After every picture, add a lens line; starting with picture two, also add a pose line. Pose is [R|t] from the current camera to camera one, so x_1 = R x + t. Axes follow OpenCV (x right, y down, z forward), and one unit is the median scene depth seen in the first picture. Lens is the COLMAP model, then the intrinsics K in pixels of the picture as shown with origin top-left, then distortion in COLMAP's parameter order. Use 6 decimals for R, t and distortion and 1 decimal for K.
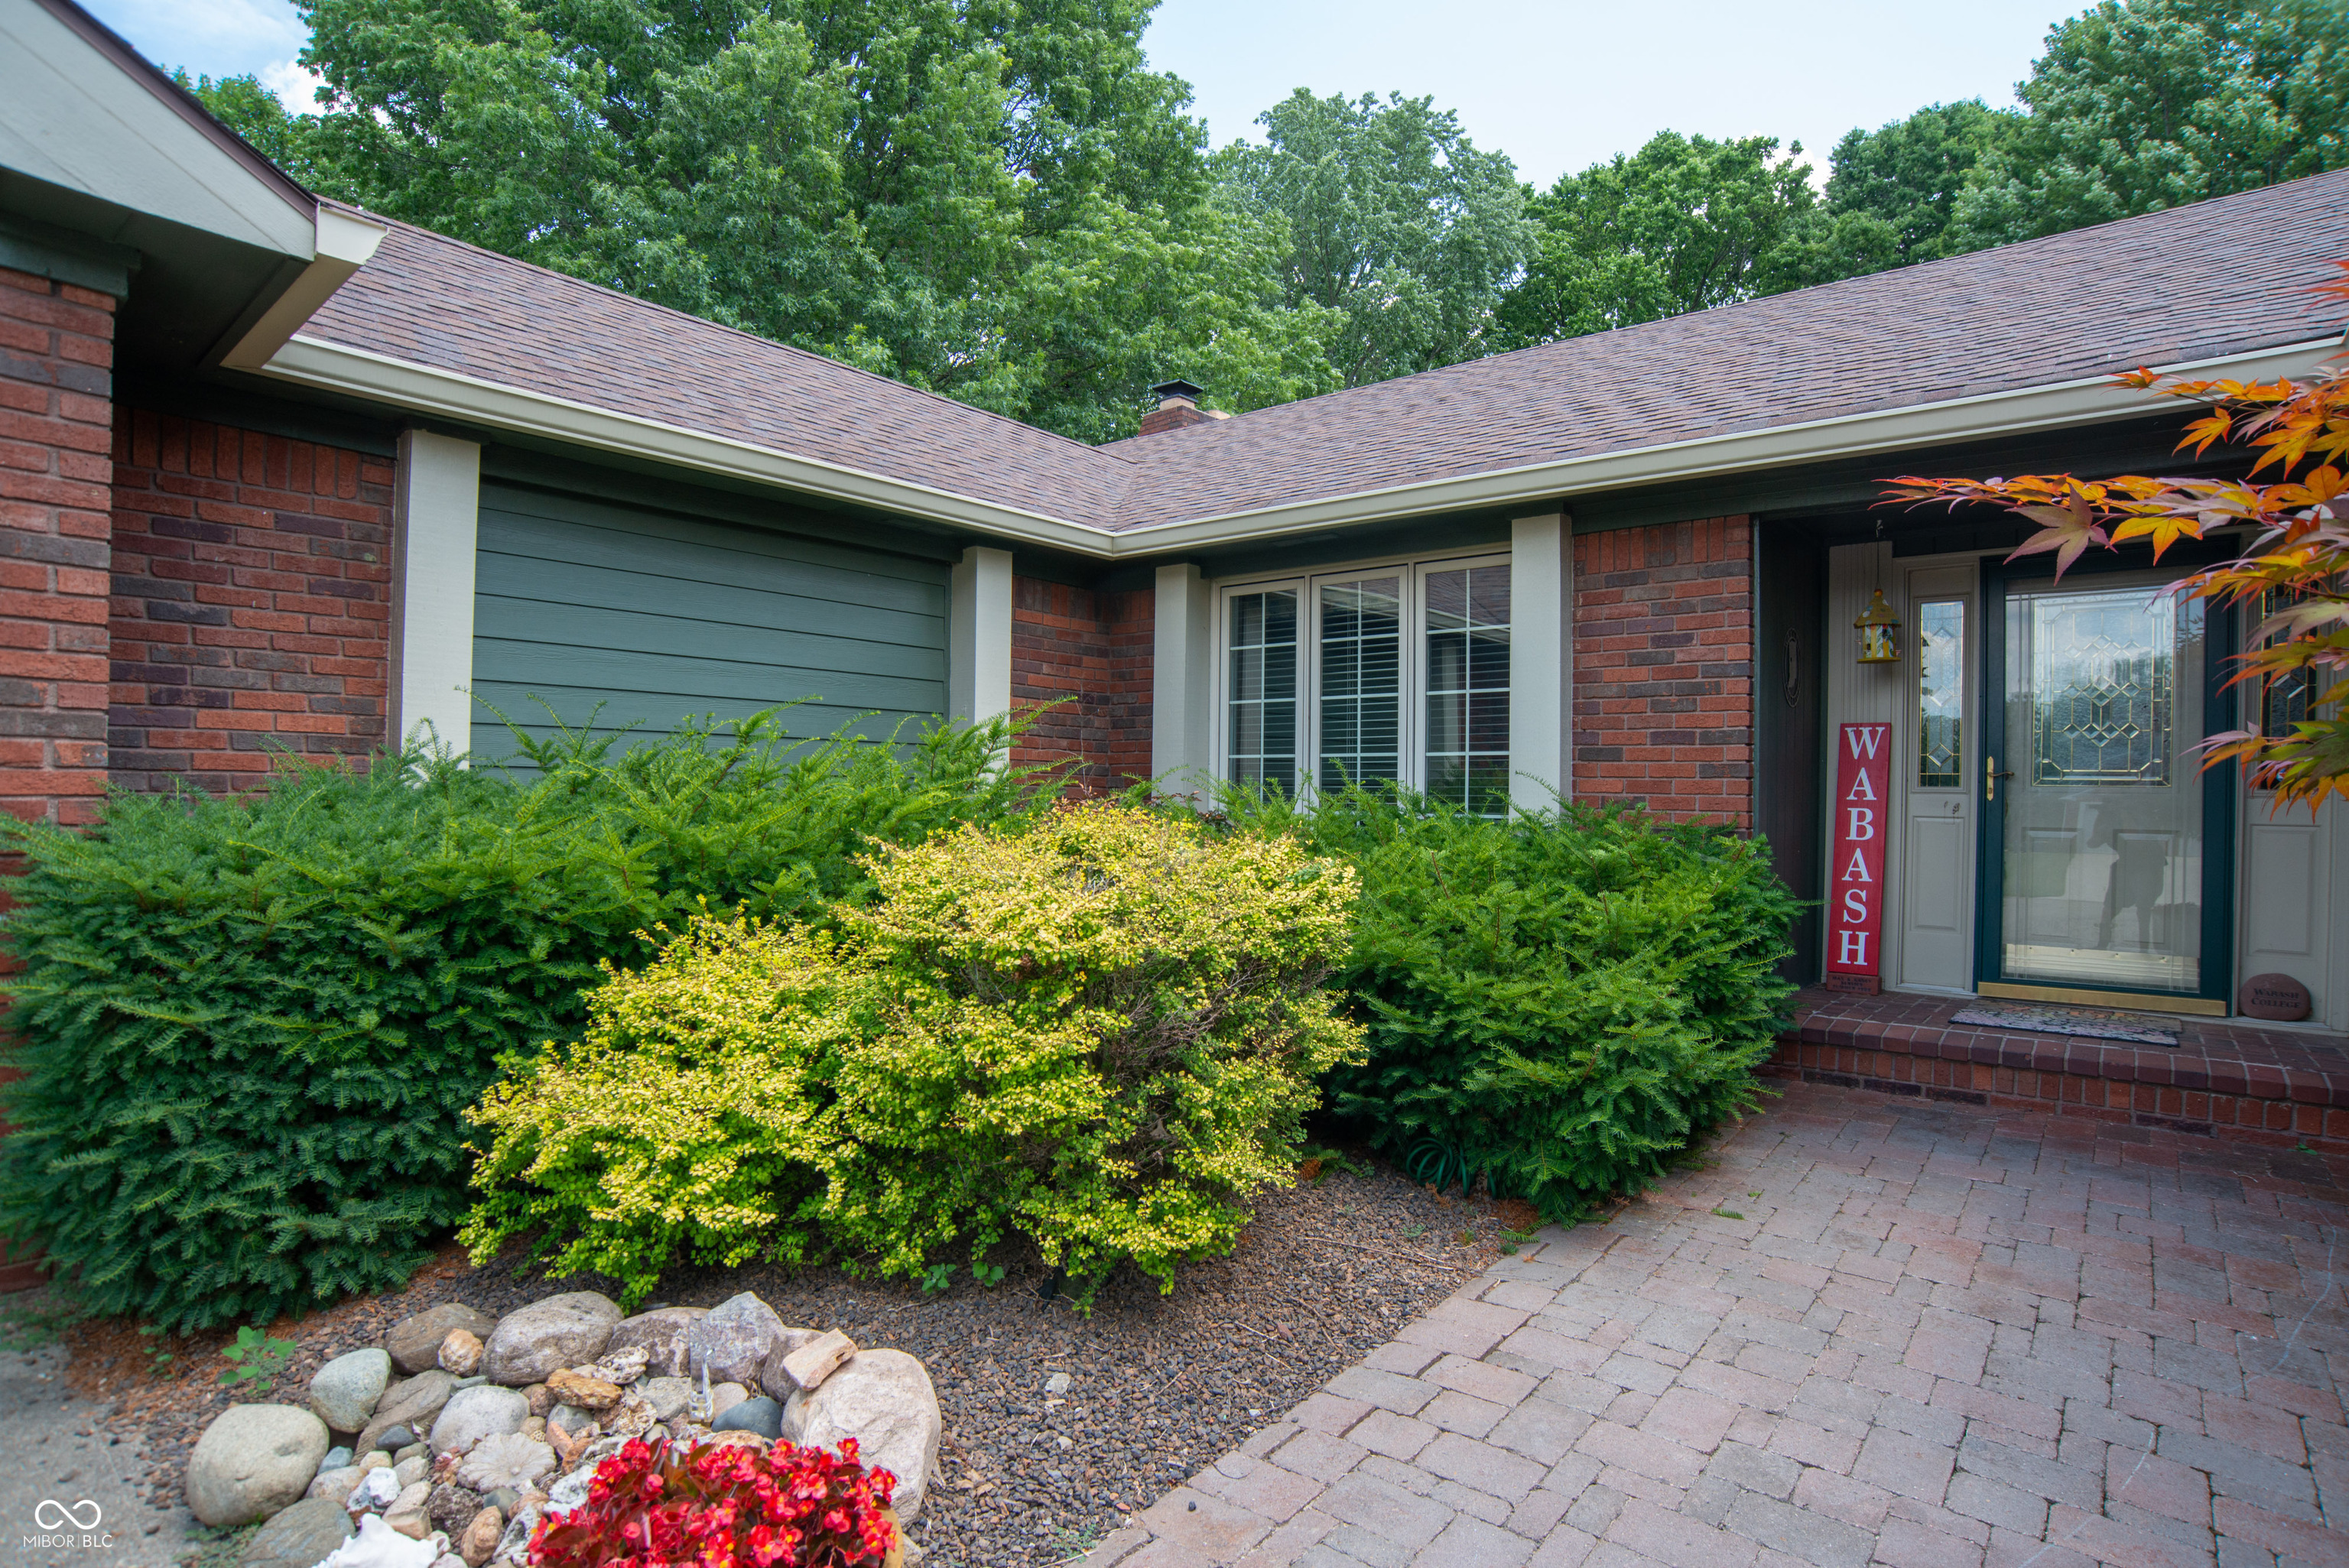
lens RADIAL K [[1208.0, 0, 1199.2], [0, 1208.0, 800.0], [0, 0, 1]] dist [-0.087902, 0.053429]
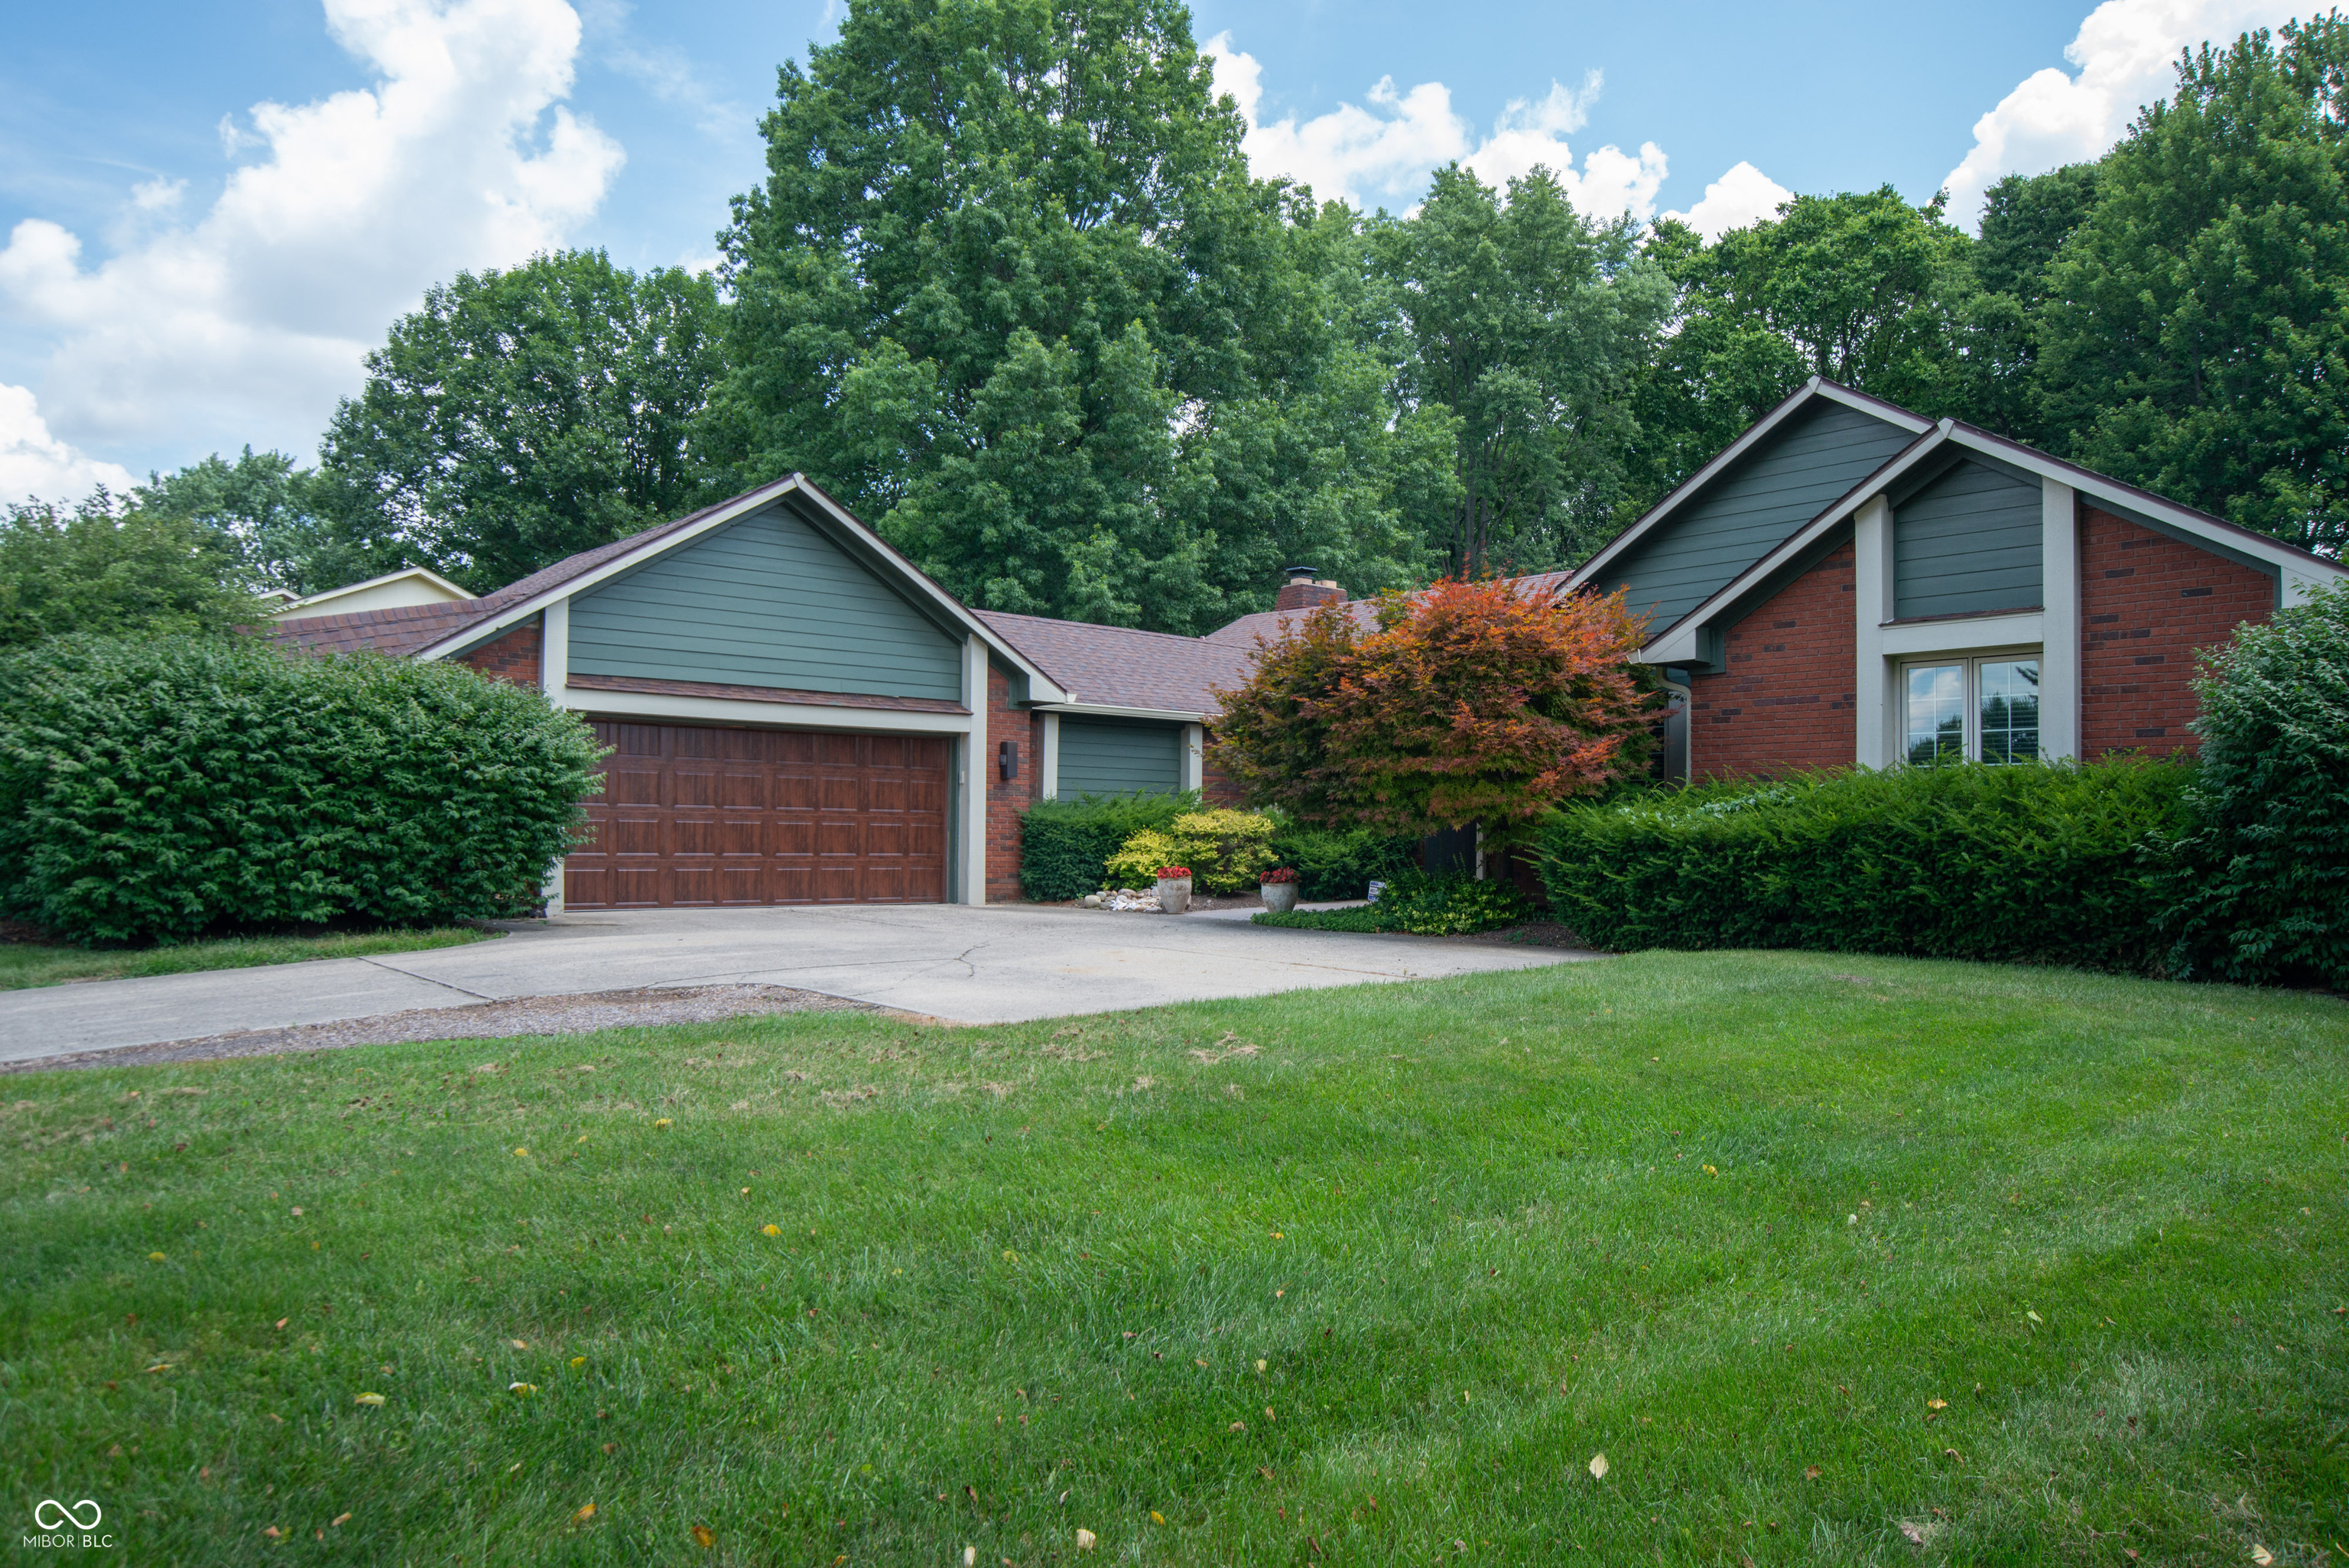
lens RADIAL K [[1575.0, 0, 1174.5], [0, 1575.0, 784.0], [0, 0, 1]] dist [-0.075053, 0.084346]
pose [[0.986241, -0.009421, -0.165045, 0.885249], [0.001708, 0.998902, -0.046809, 0.229459], [0.165305, 0.045883, 0.985175, -5.962024]]
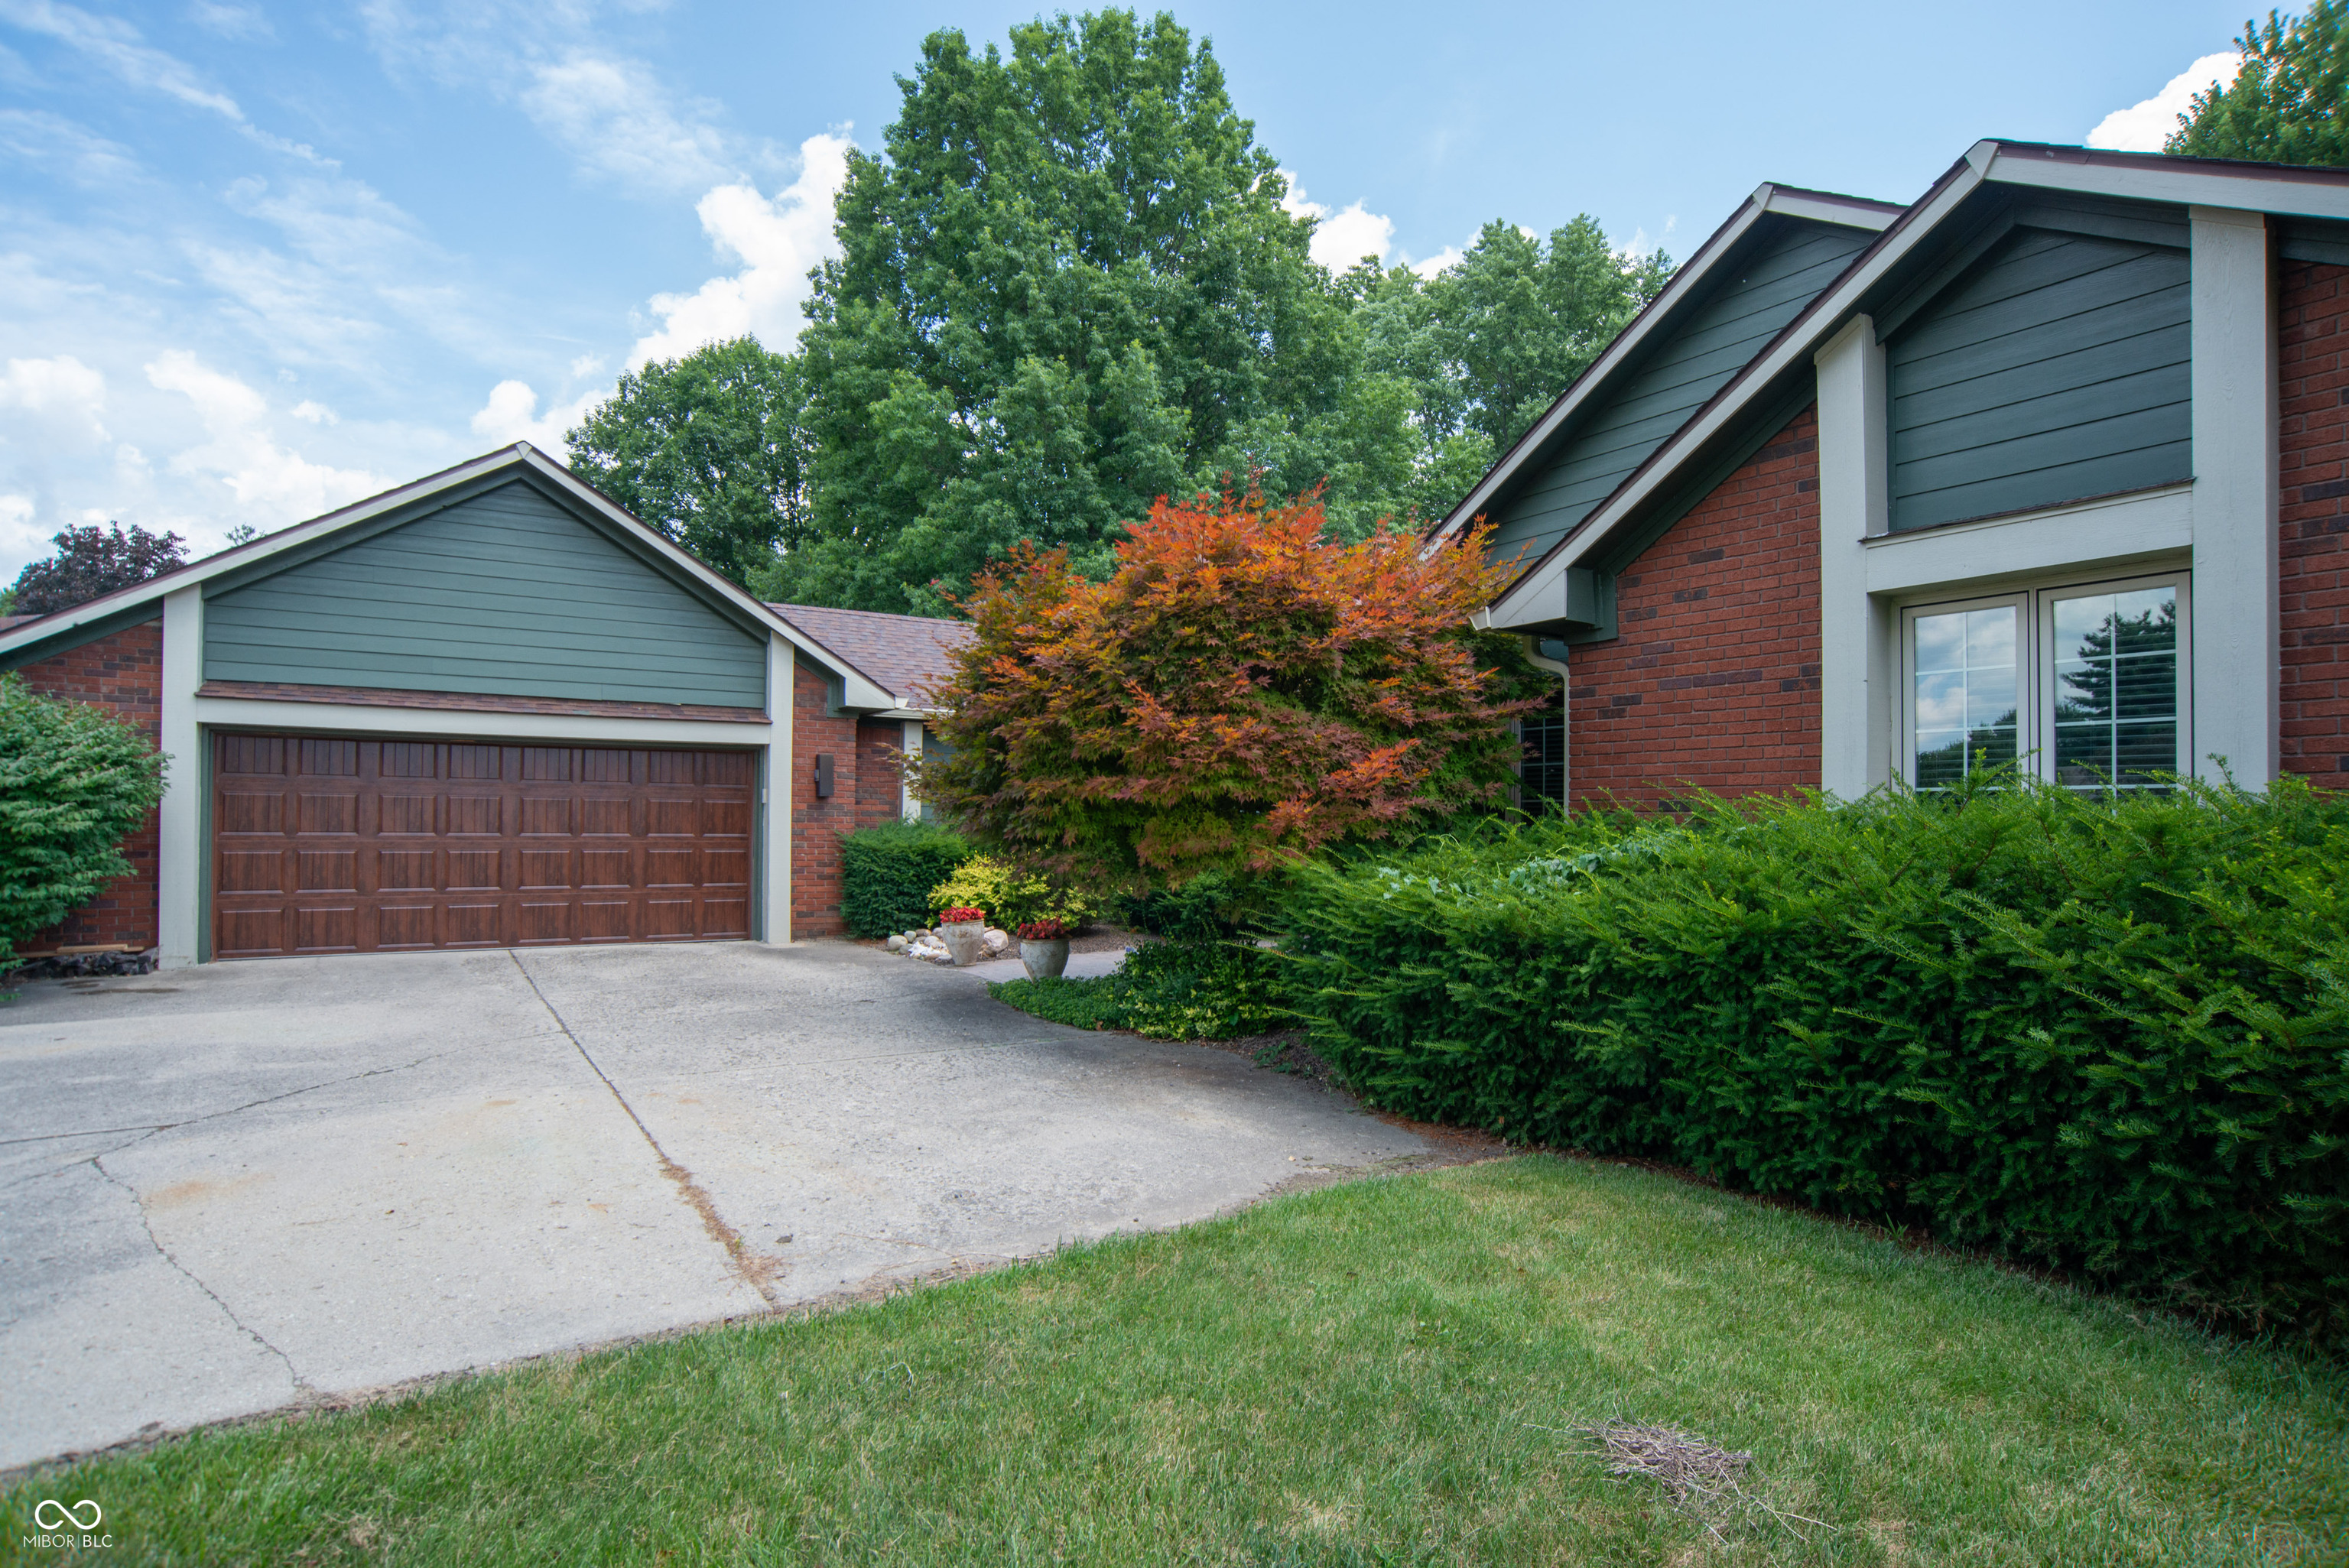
lens RADIAL K [[1208.0, 0, 1199.2], [0, 1208.0, 800.0], [0, 0, 1]] dist [-0.087902, 0.053429]
pose [[0.958127, -0.010546, -0.286151, 1.722874], [0.001654, 0.999509, -0.031298, 0.034070], [0.286340, 0.029514, 0.957673, -3.172583]]
